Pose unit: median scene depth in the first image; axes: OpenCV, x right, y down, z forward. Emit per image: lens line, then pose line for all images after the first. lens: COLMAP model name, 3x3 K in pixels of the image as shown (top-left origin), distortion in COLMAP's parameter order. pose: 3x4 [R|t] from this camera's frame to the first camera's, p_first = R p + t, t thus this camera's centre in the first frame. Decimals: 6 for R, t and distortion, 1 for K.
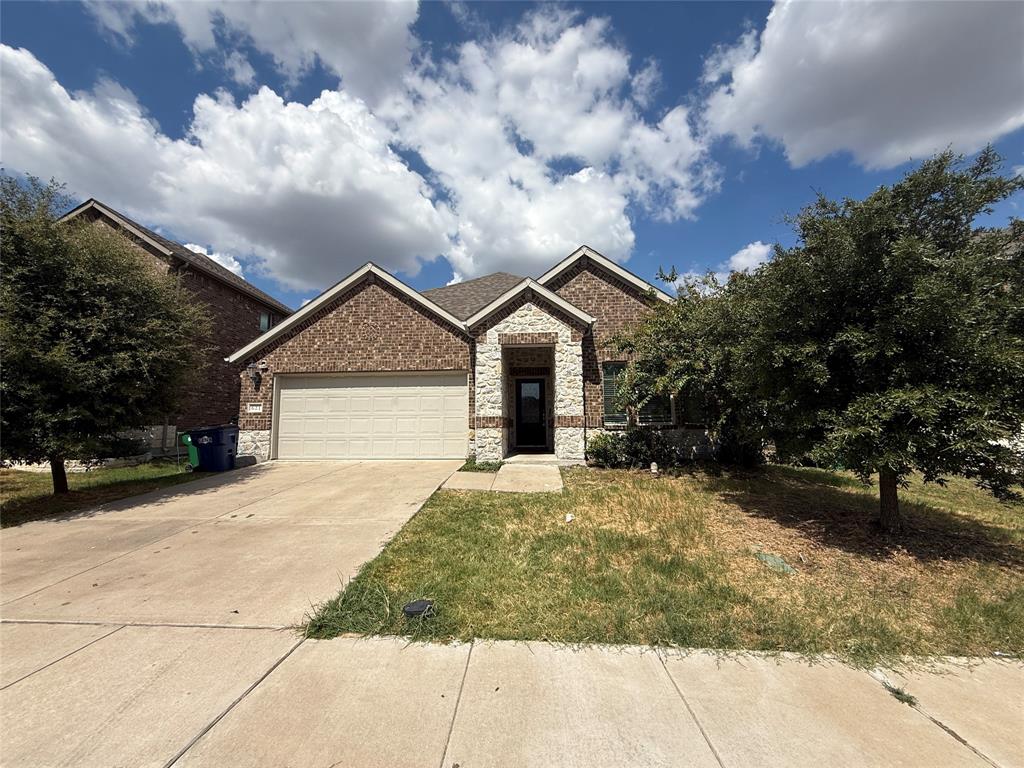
lens RADIAL K [[402.4, 0, 510.6], [0, 402.4, 383.0], [0, 0, 1]] dist [0.000574, -0.000054]
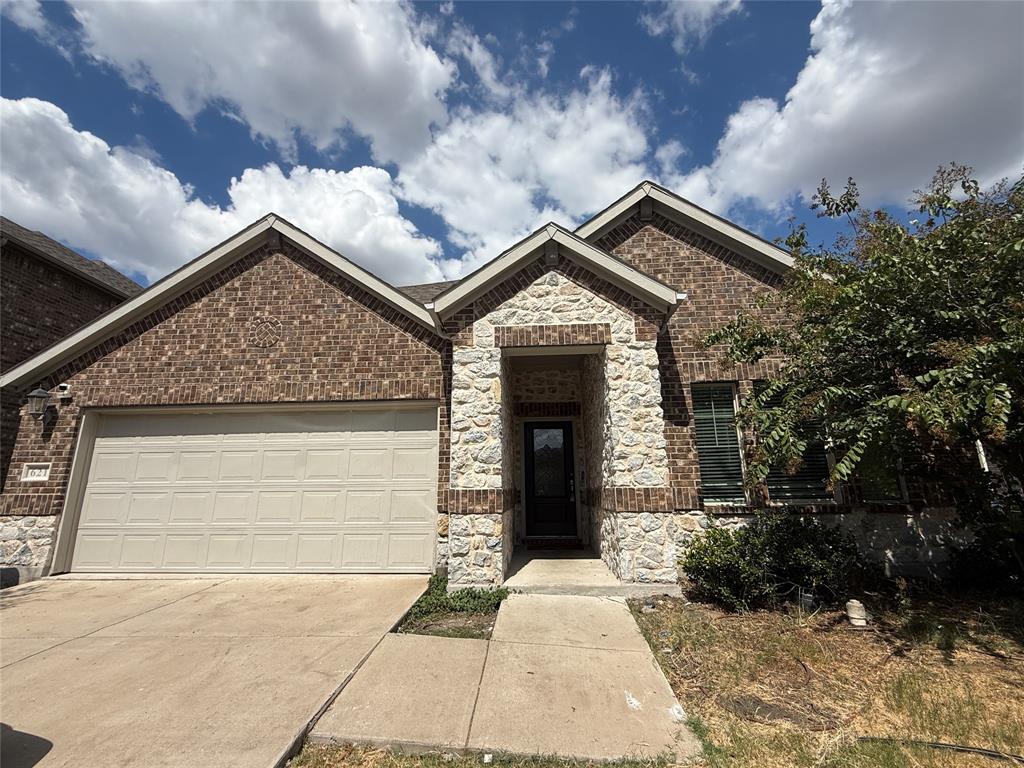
lens RADIAL K [[443.8, 0, 512.6], [0, 443.8, 383.3], [0, 0, 1]] dist [-0.000986, -0.000081]
pose [[0.999980, -0.001372, 0.006210, -0.011340], [0.002162, 0.991646, -0.128972, 0.023299], [-0.005981, 0.128983, 0.991629, 0.423020]]
